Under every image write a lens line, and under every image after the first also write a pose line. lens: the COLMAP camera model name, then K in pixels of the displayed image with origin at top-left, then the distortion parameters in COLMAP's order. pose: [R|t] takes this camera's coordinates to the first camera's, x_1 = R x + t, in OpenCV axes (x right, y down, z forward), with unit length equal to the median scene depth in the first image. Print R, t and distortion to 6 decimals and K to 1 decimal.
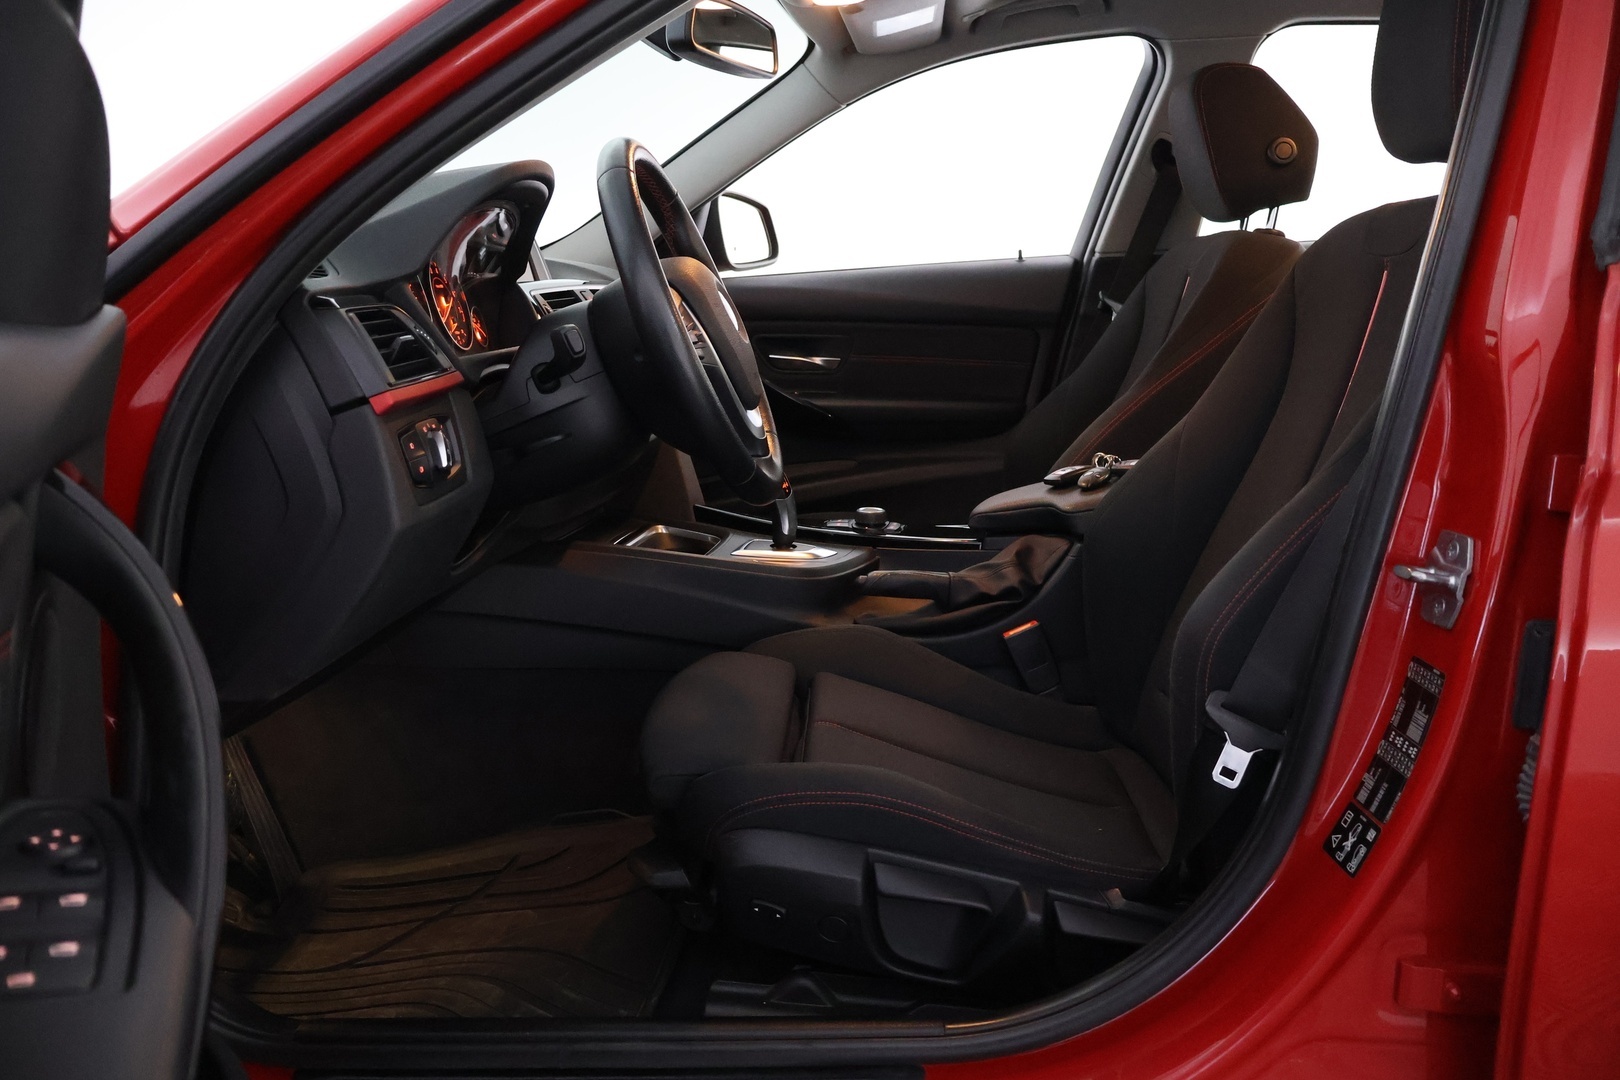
lens RADIAL K [[1349.3, 0, 809.4], [0, 1349.3, 538.5], [0, 0, 1]] dist [-0.005153, 0.004907]
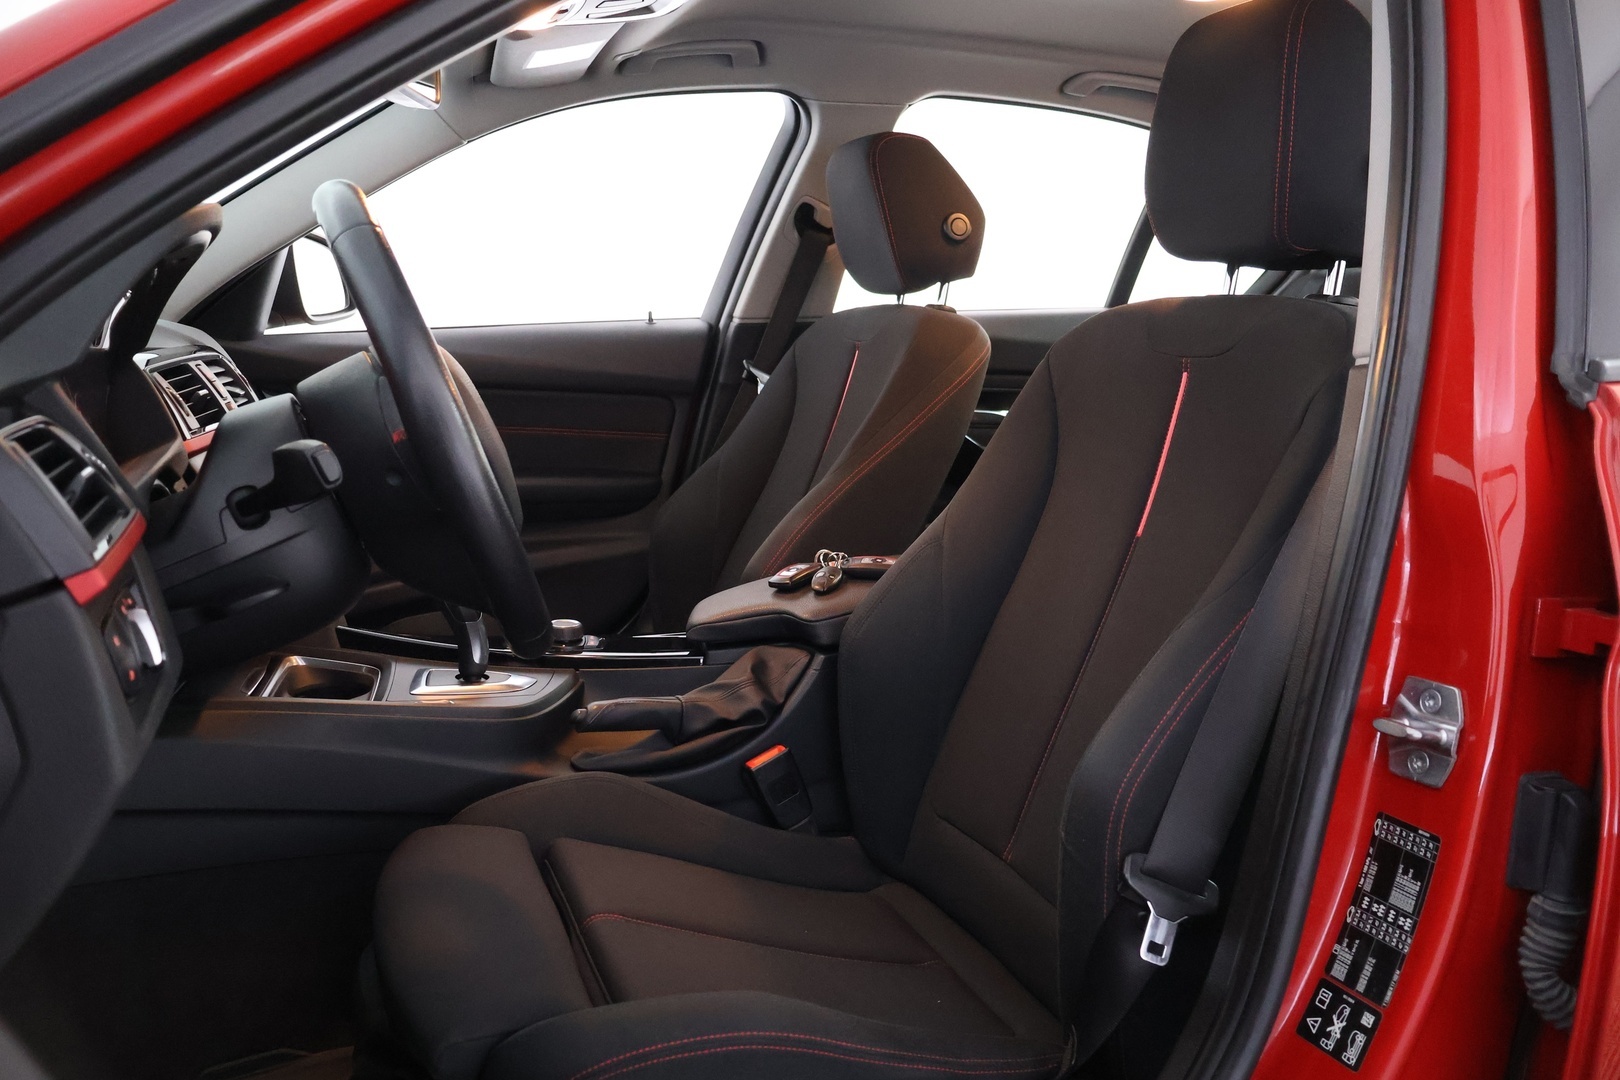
lens RADIAL K [[1349.3, 0, 810.7], [0, 1349.3, 540.6], [0, 0, 1]] dist [-0.005153, 0.004907]
pose [[0.921344, -0.035478, 0.387127, -0.149650], [0.044348, 0.998918, -0.014000, -0.059108], [-0.386211, 0.030067, 0.921920, 0.169273]]
